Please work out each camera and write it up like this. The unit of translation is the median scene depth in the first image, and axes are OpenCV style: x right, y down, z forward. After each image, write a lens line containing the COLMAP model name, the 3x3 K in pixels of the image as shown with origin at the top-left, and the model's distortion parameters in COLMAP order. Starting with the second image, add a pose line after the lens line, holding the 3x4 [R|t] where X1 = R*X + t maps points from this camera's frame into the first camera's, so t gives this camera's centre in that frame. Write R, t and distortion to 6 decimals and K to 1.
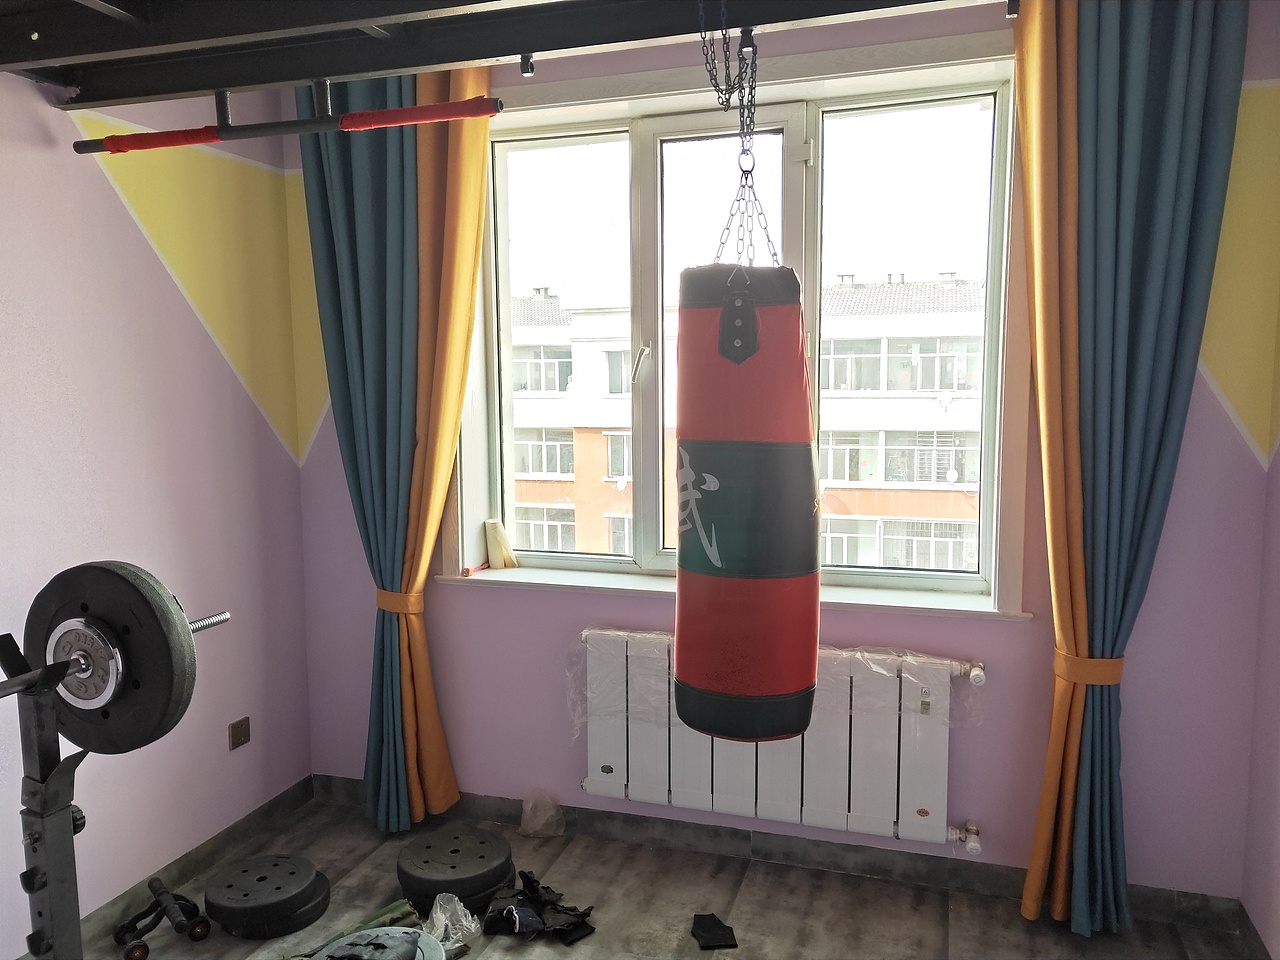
lens RADIAL K [[980.4, 0, 642.7], [0, 980.4, 475.4], [0, 0, 1]] dist [0.065717, 0.001015]
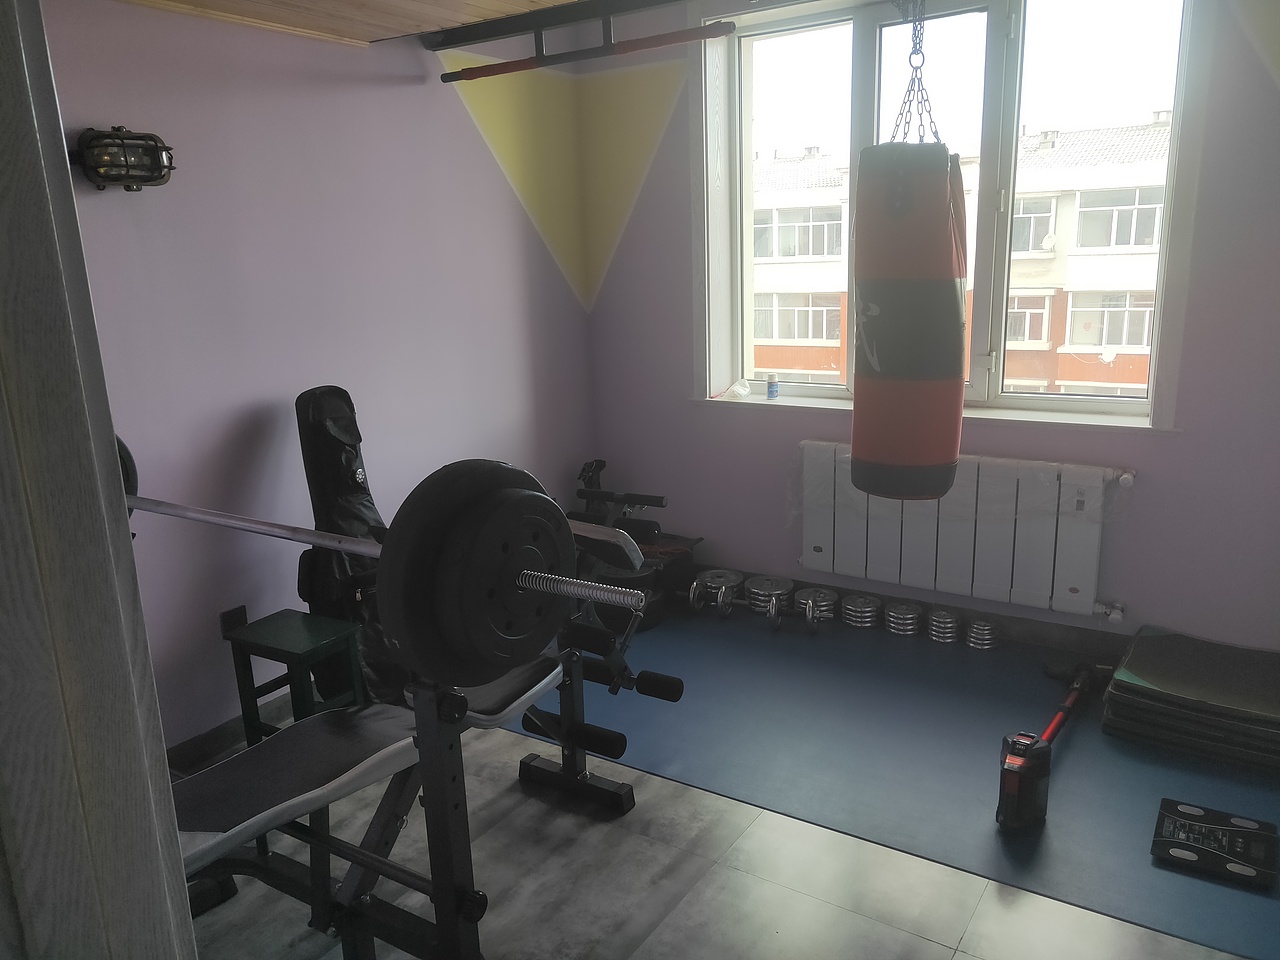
lens RADIAL K [[986.0, 0, 647.7], [0, 986.0, 480.8], [0, 0, 1]] dist [0.051995, -0.001449]
pose [[0.964491, 0.036930, -0.261521, 0.091051], [-0.001037, 0.990698, 0.136073, 0.038192], [0.264113, -0.130970, 0.955558, -0.301373]]
